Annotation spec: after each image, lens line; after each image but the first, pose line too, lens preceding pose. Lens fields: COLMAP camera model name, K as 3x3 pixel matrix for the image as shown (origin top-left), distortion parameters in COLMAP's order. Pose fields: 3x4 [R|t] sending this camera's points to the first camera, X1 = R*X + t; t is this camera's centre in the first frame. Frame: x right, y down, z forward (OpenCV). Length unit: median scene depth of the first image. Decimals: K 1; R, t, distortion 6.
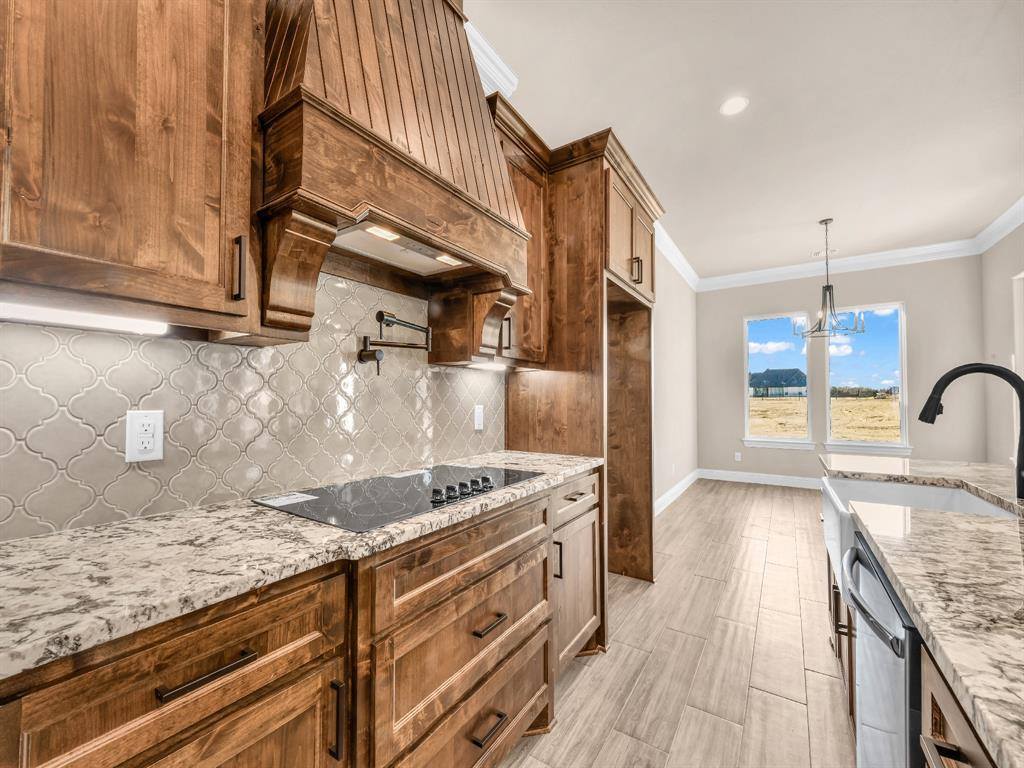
lens RADIAL K [[408.6, 0, 513.7], [0, 408.6, 392.3], [0, 0, 1]] dist [-0.000191, -0.000405]
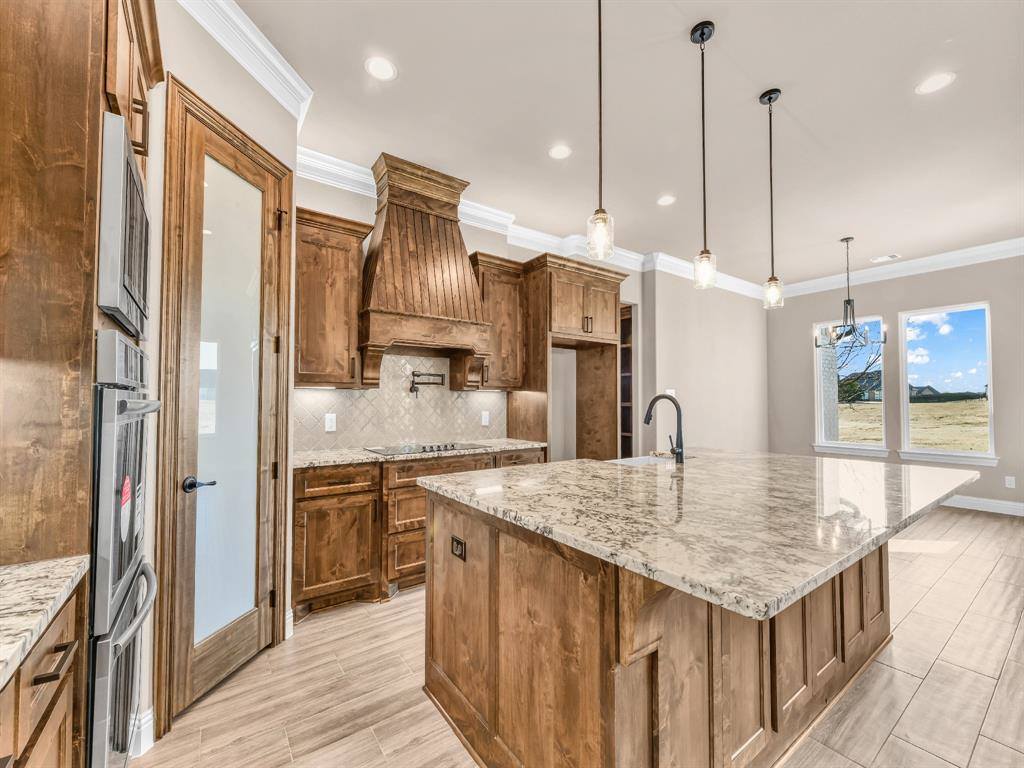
lens RADIAL K [[419.8, 0, 517.3], [0, 419.8, 392.3], [0, 0, 1]] dist [0.000503, -0.000313]
pose [[0.937761, -0.007443, -0.347200, 0.730334], [0.007059, 0.999972, -0.002373, -0.049723], [0.347208, -0.000226, 0.937788, -0.709331]]
